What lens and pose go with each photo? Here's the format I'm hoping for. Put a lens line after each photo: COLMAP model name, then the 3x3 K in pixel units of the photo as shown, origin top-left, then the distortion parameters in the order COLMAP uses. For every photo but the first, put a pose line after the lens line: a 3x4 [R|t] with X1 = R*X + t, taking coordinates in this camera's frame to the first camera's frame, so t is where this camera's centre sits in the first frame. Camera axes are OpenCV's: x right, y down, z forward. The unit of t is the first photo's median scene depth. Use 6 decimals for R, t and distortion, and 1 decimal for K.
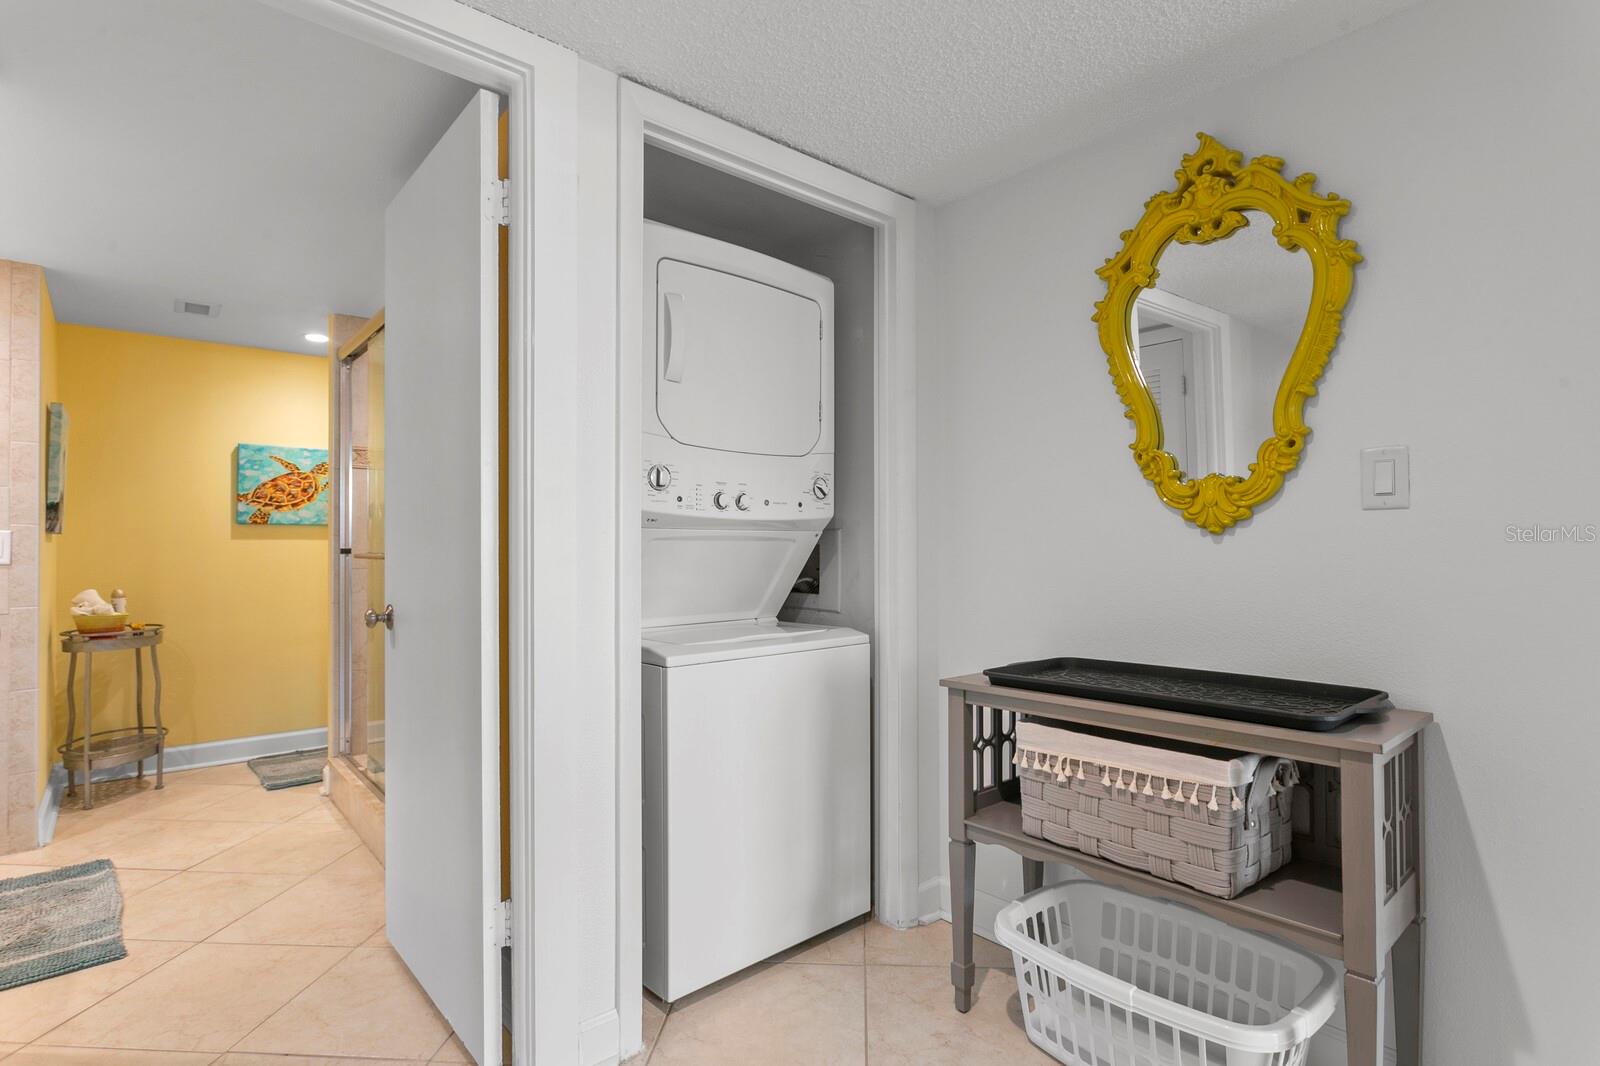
lens RADIAL K [[800.4, 0, 802.5], [0, 800.4, 528.6], [0, 0, 1]] dist [-0.006033, 0.000602]
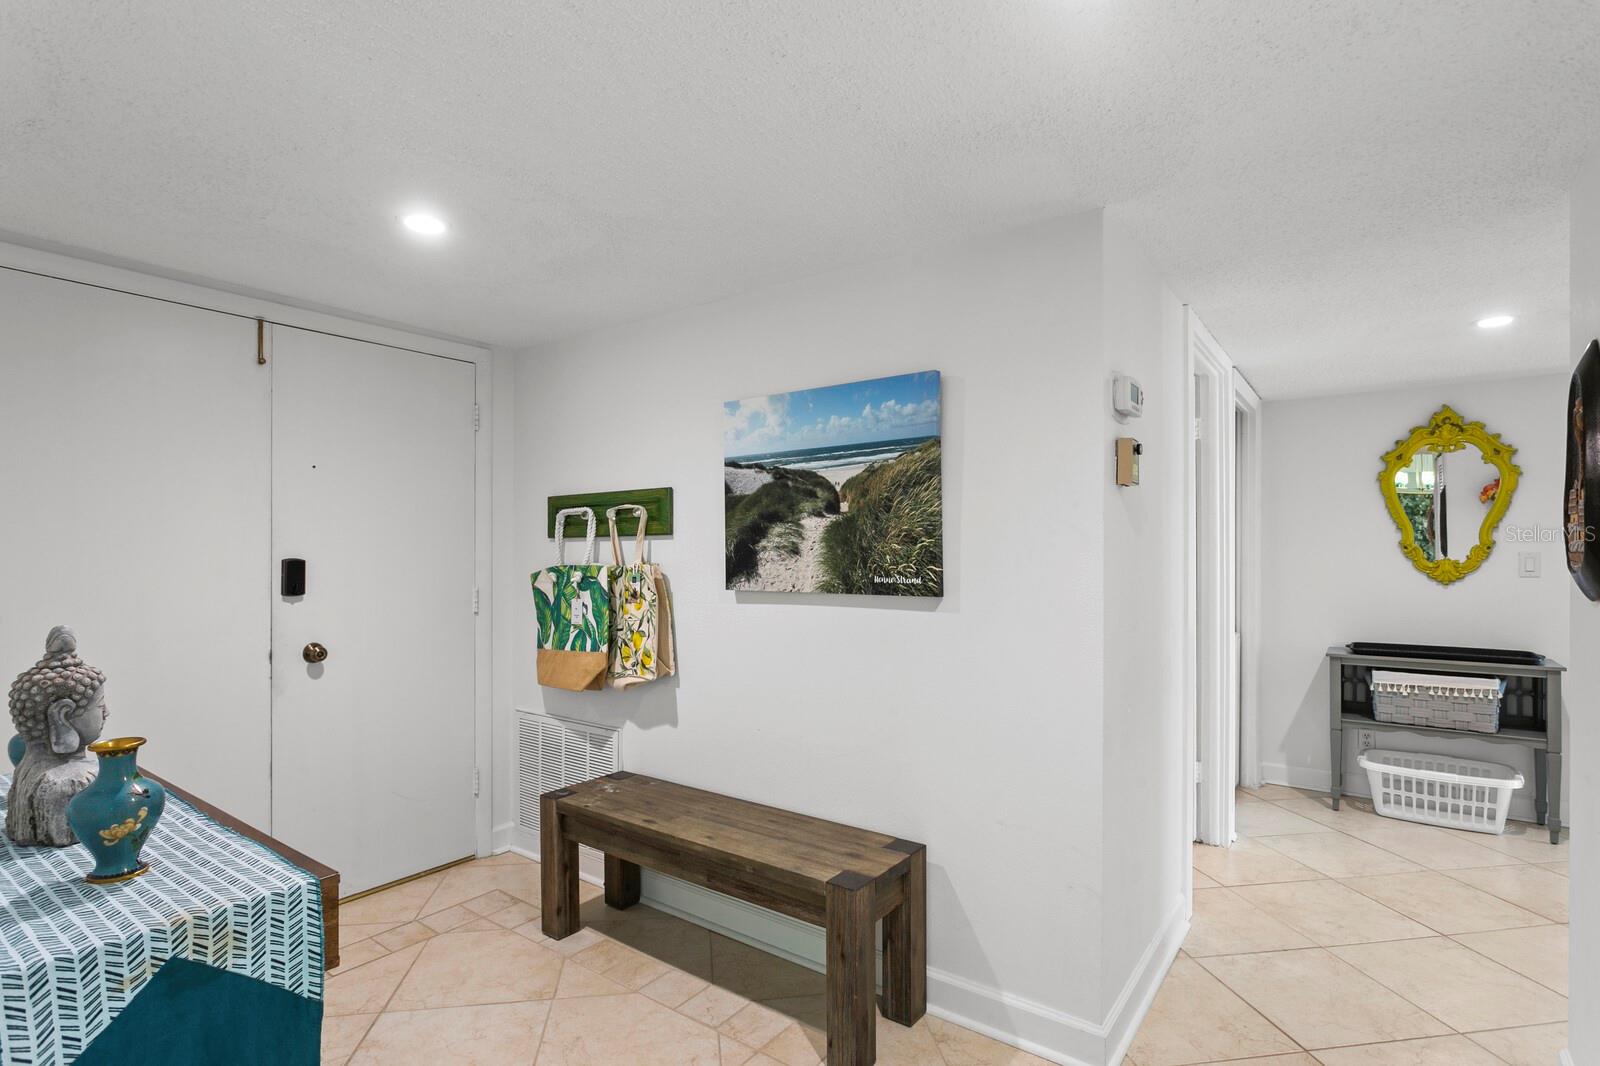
lens RADIAL K [[800.4, 0, 797.2], [0, 800.4, 541.3], [0, 0, 1]] dist [-0.006033, 0.000602]
pose [[0.974872, -0.000330, 0.222767, -1.908508], [-0.004174, 0.999796, 0.019750, -0.164113], [-0.222728, -0.020183, 0.974672, -0.839496]]
